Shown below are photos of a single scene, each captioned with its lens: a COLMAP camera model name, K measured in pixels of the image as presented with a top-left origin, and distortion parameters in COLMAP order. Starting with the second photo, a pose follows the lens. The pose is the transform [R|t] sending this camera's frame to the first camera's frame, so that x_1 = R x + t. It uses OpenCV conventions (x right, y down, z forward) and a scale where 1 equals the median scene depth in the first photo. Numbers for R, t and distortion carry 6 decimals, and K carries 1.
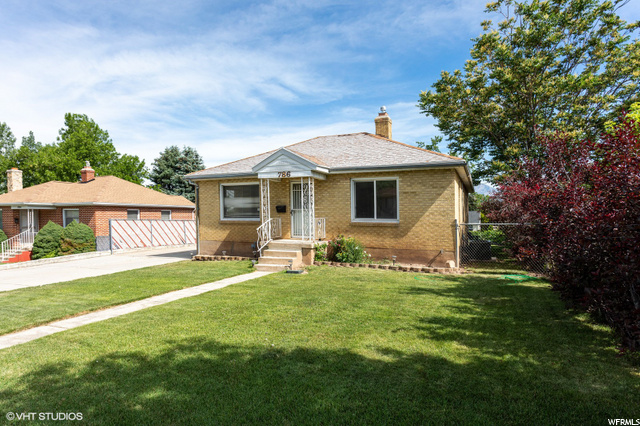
lens RADIAL K [[367.5, 0, 320.0], [0, 367.5, 213.0], [0, 0, 1]] dist [0.001850, -0.000158]
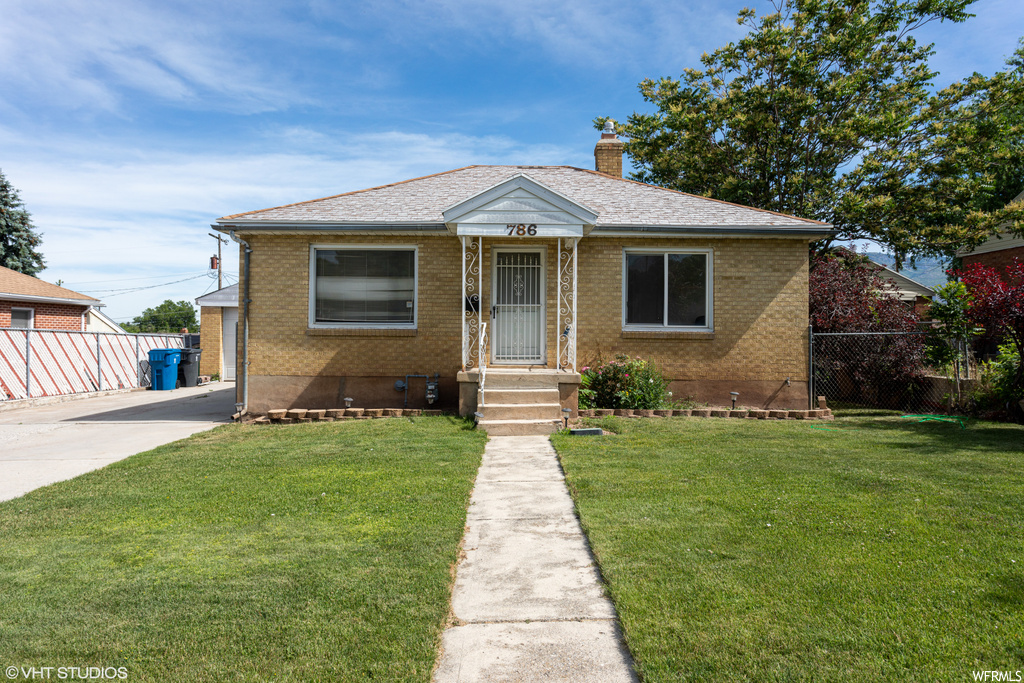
lens RADIAL K [[661.2, 0, 512.2], [0, 661.2, 296.3], [0, 0, 1]] dist [-0.001202, 0.000618]
pose [[0.904592, 0.028481, 0.425327, -0.399041], [-0.006725, 0.998595, -0.052566, 0.022458], [-0.426226, 0.044691, 0.903512, 0.192542]]
